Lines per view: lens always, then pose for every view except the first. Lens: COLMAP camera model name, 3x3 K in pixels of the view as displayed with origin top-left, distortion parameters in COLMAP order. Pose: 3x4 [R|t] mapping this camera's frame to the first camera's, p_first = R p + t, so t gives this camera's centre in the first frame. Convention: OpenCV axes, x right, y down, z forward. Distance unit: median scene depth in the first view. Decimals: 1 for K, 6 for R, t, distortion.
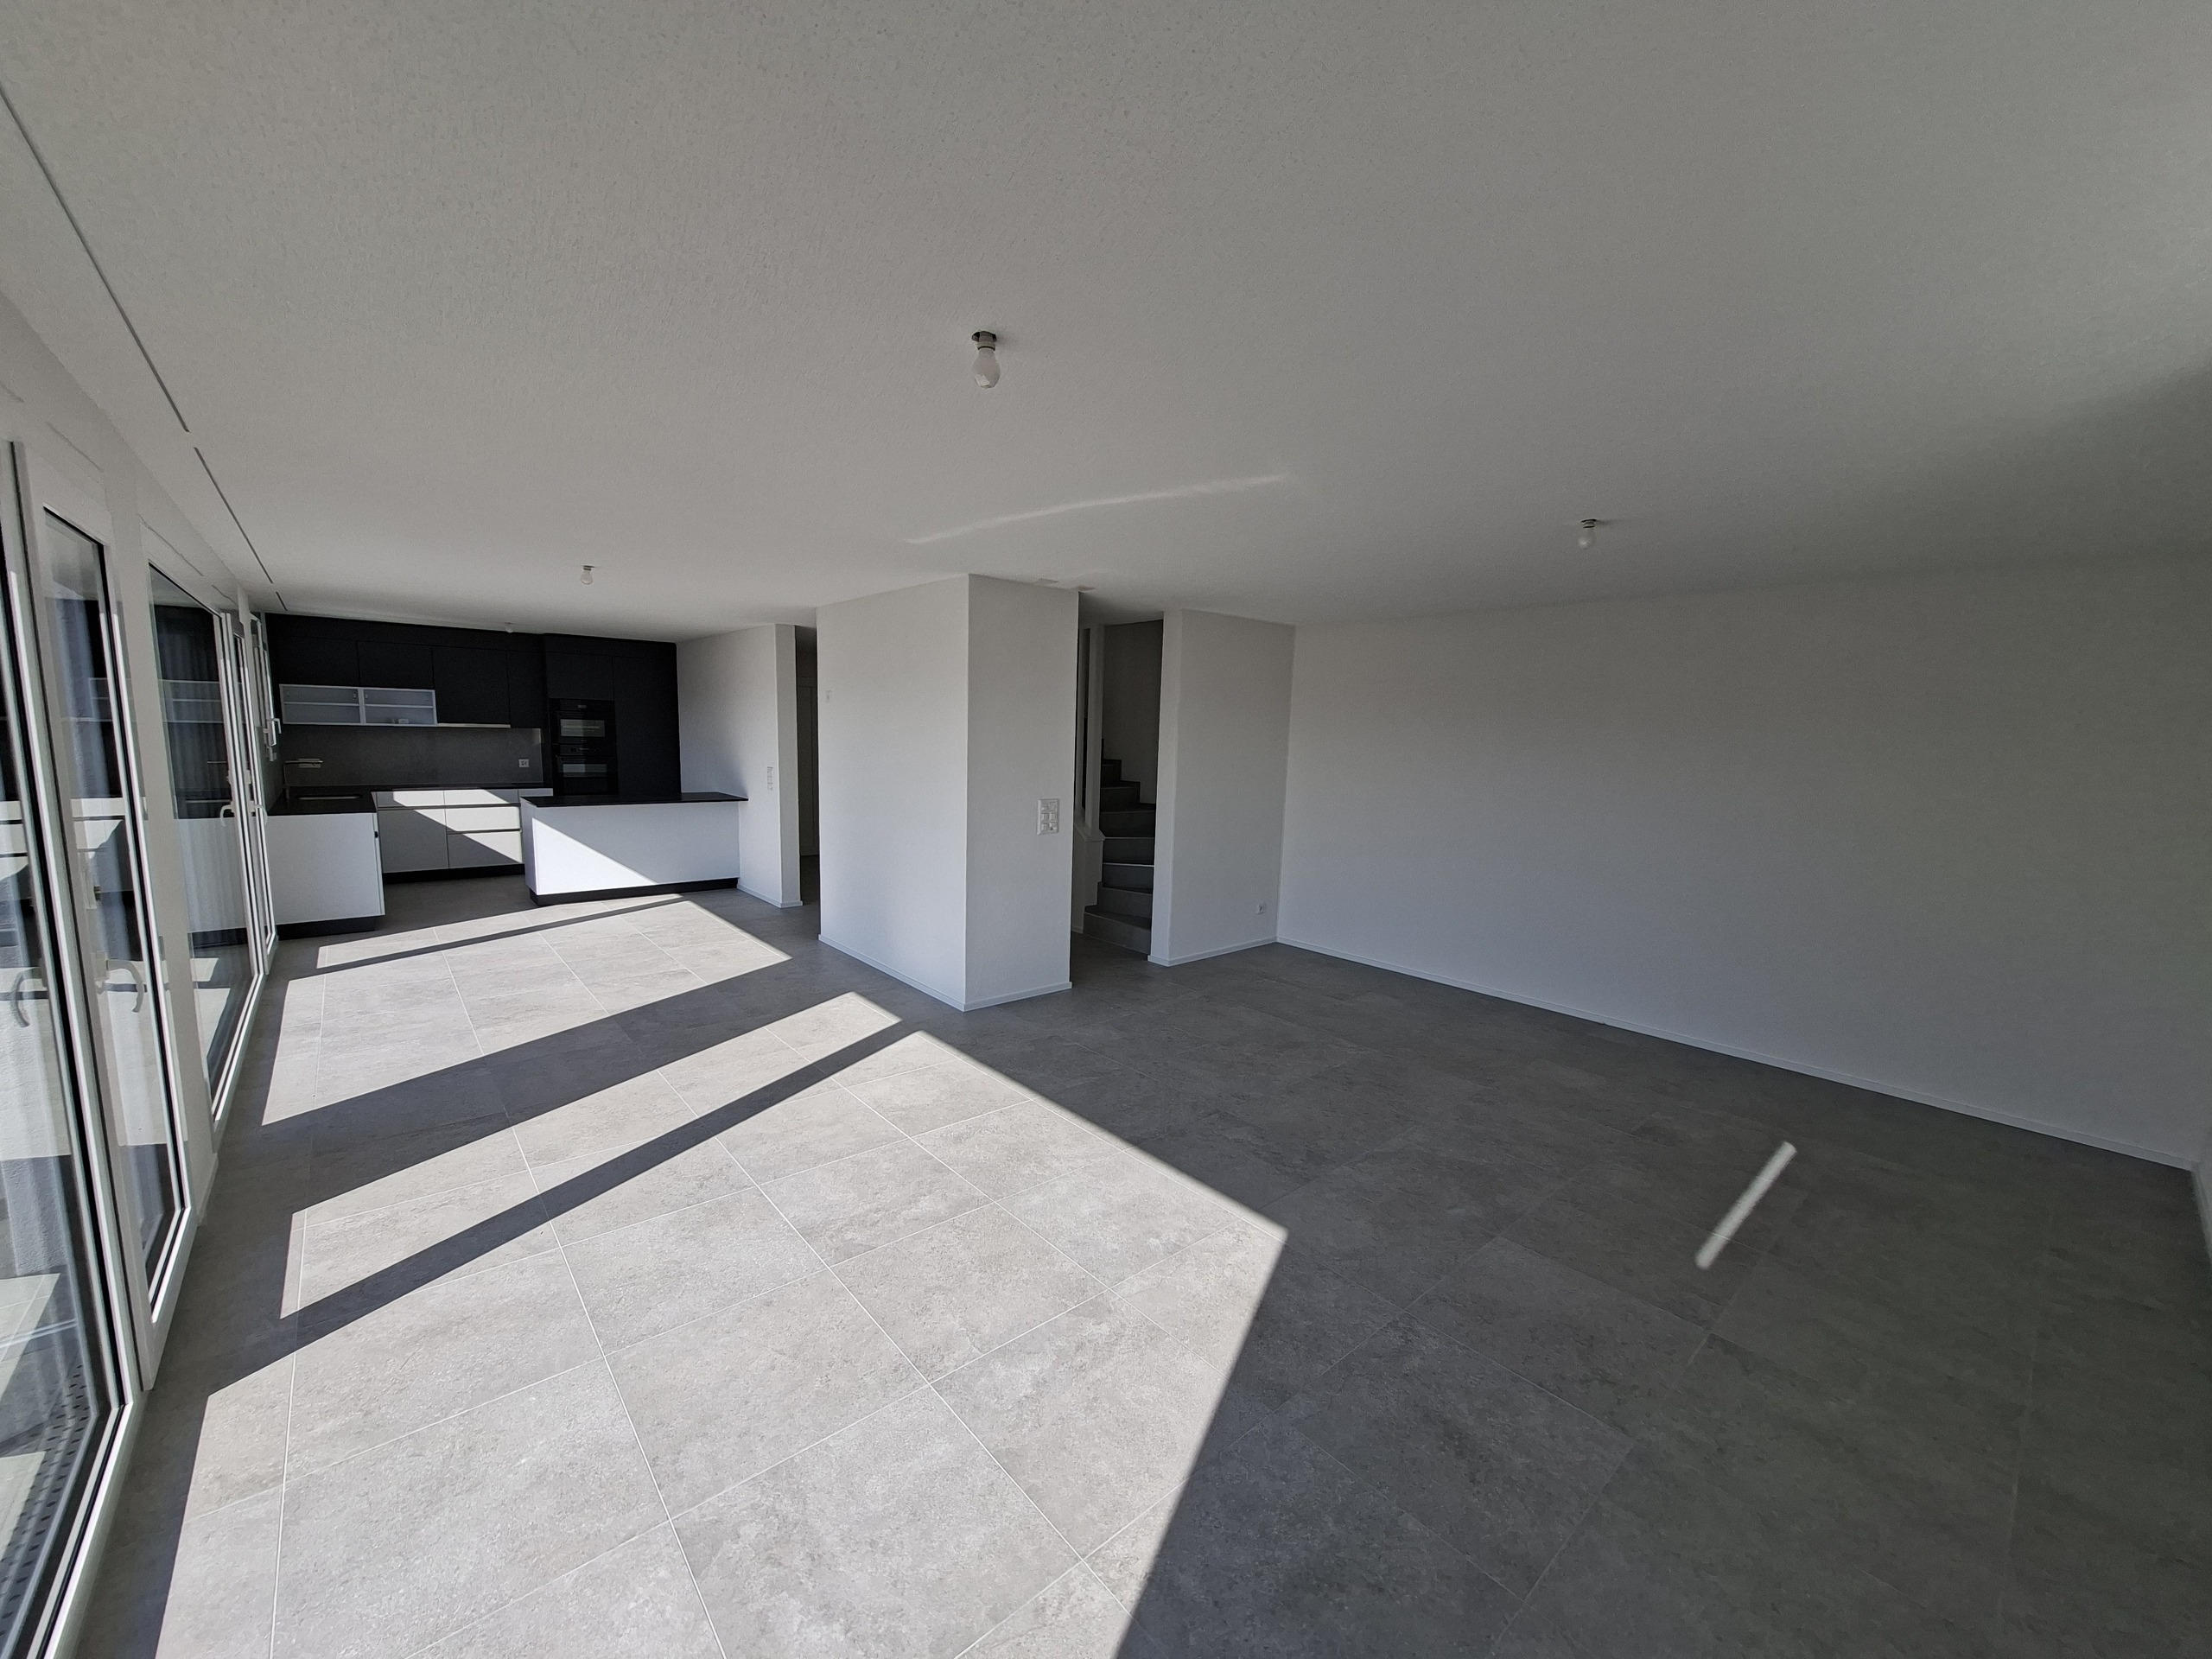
lens RADIAL K [[888.3, 0, 1100.7], [0, 888.3, 854.2], [0, 0, 1]] dist [0.000809, 0.000005]
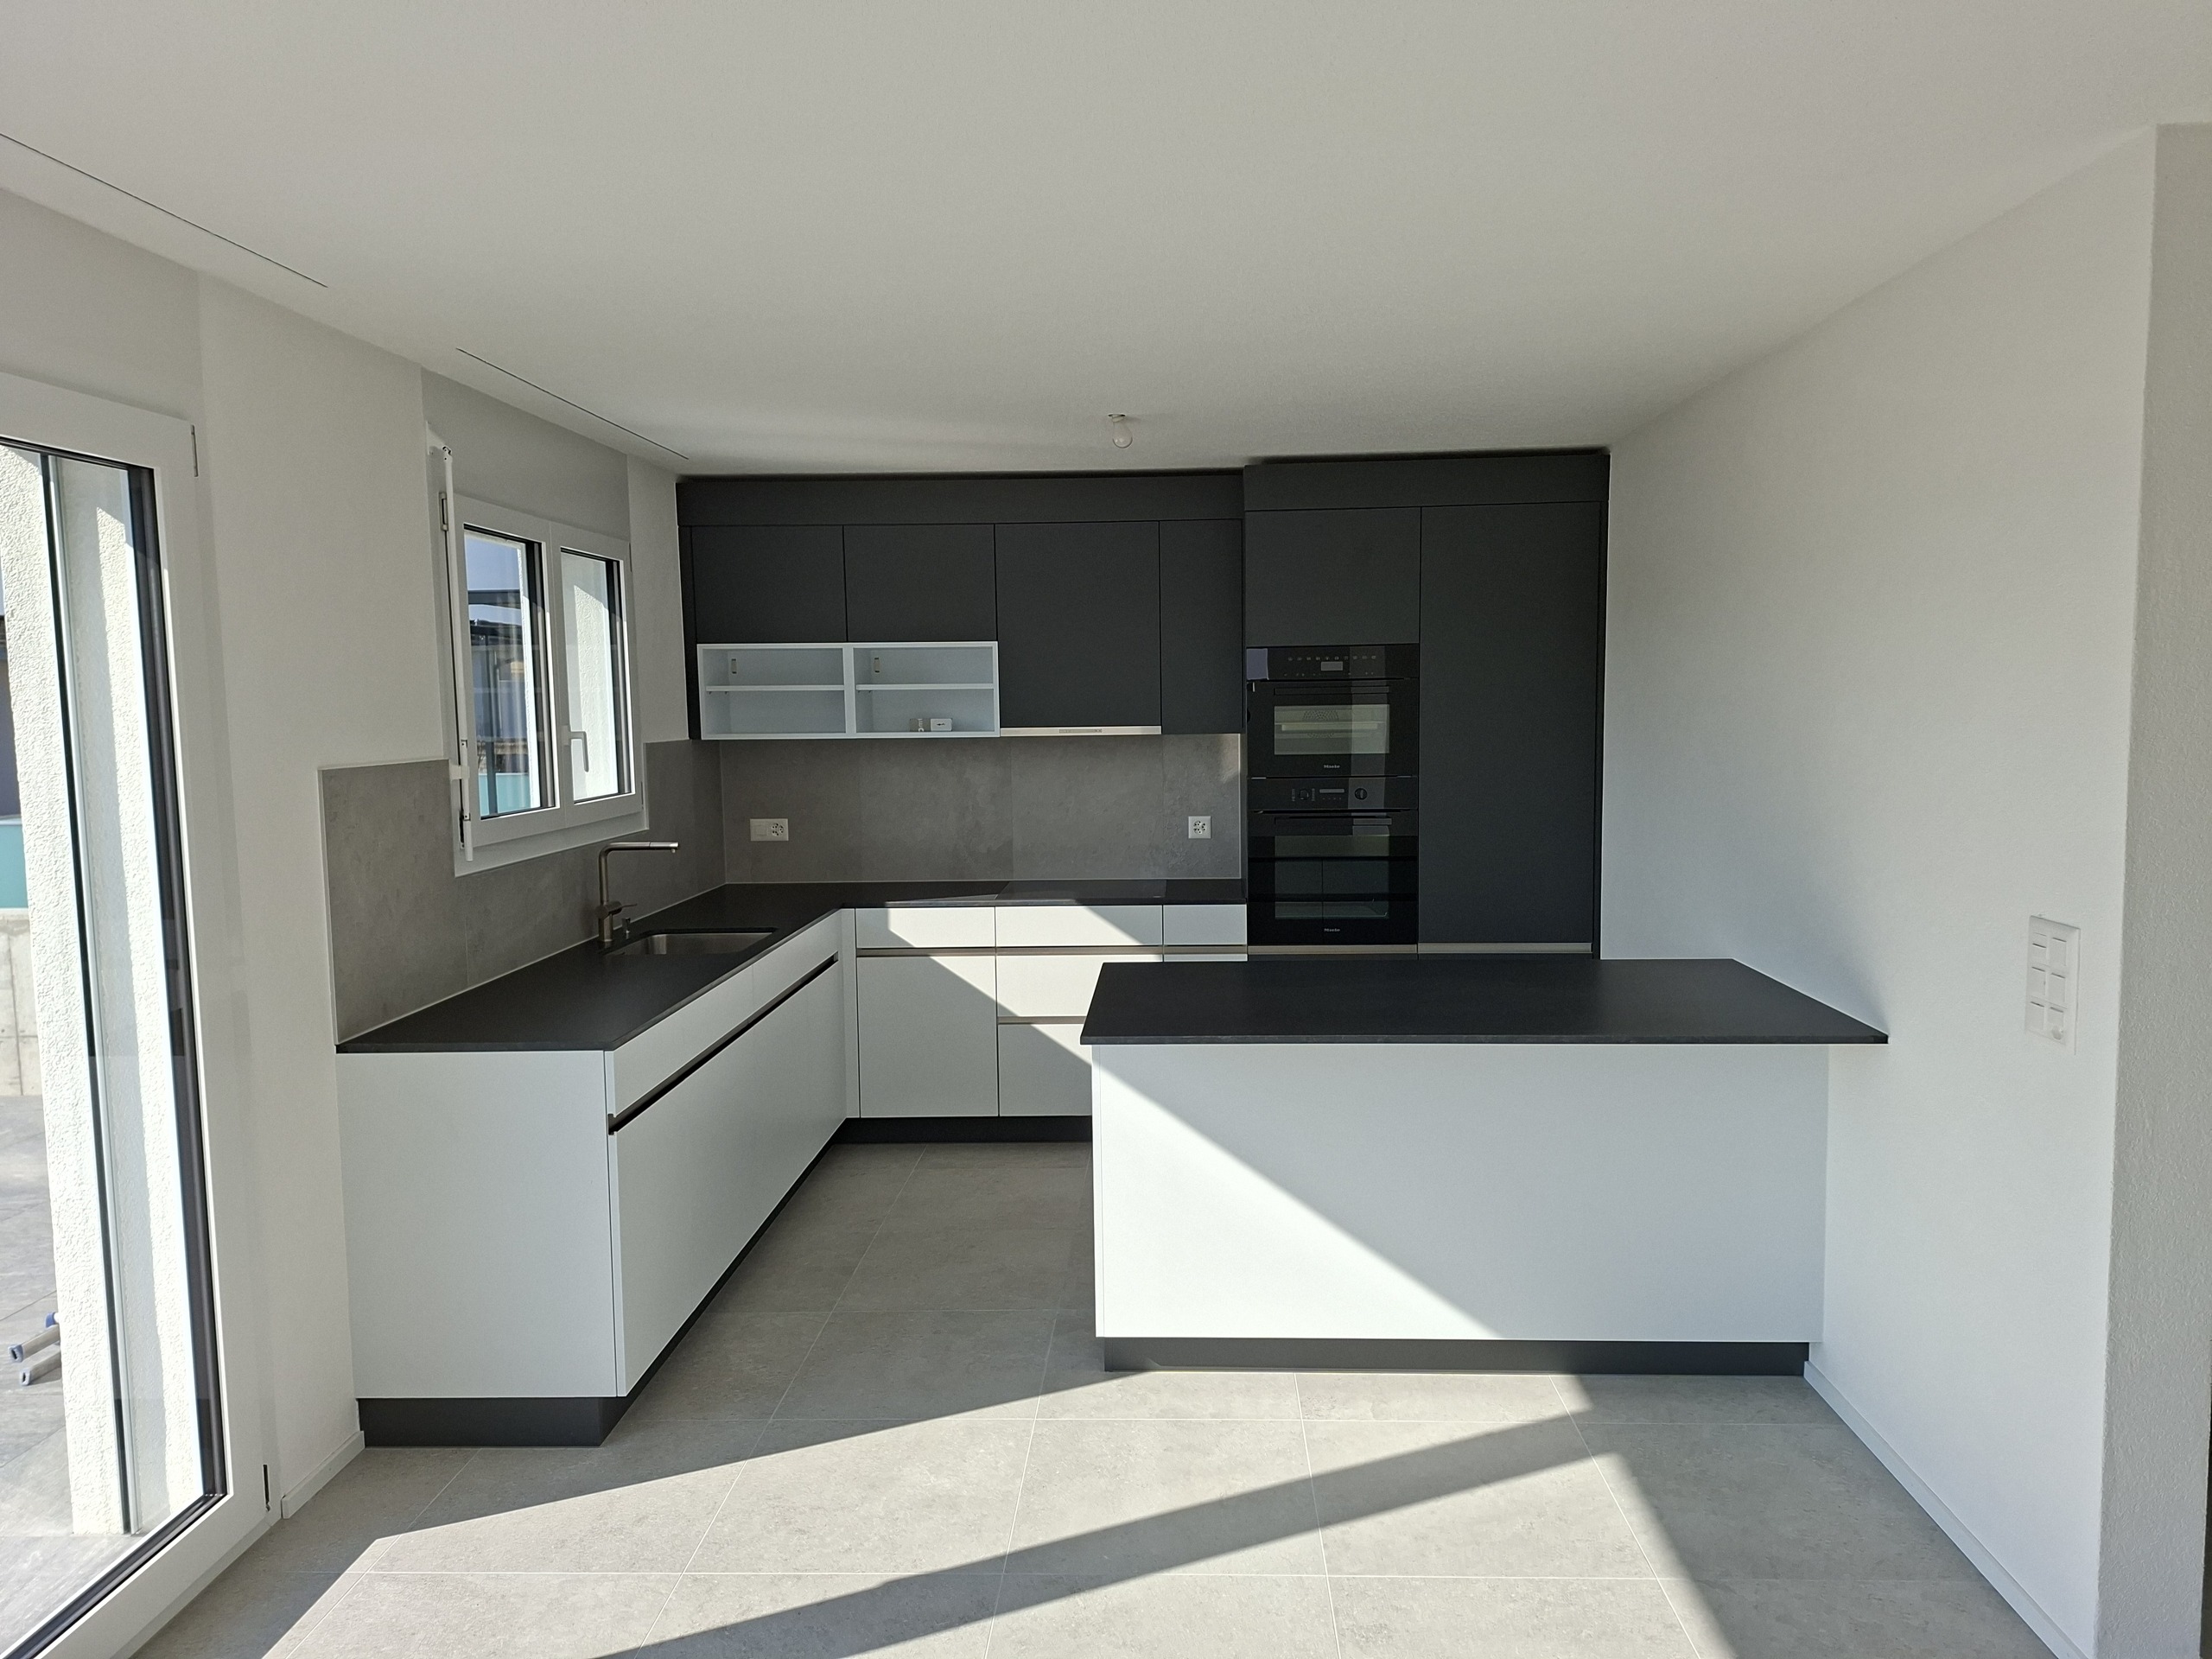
lens RADIAL K [[1506.7, 0, 1106.0], [0, 1506.7, 829.5], [0, 0, 1]] dist [-0.000619, -0.000203]
pose [[0.731199, 0.024128, -0.681737, -0.286787], [-0.064149, 0.997378, -0.033504, -0.089768], [0.679141, 0.068231, 0.730830, 0.591410]]
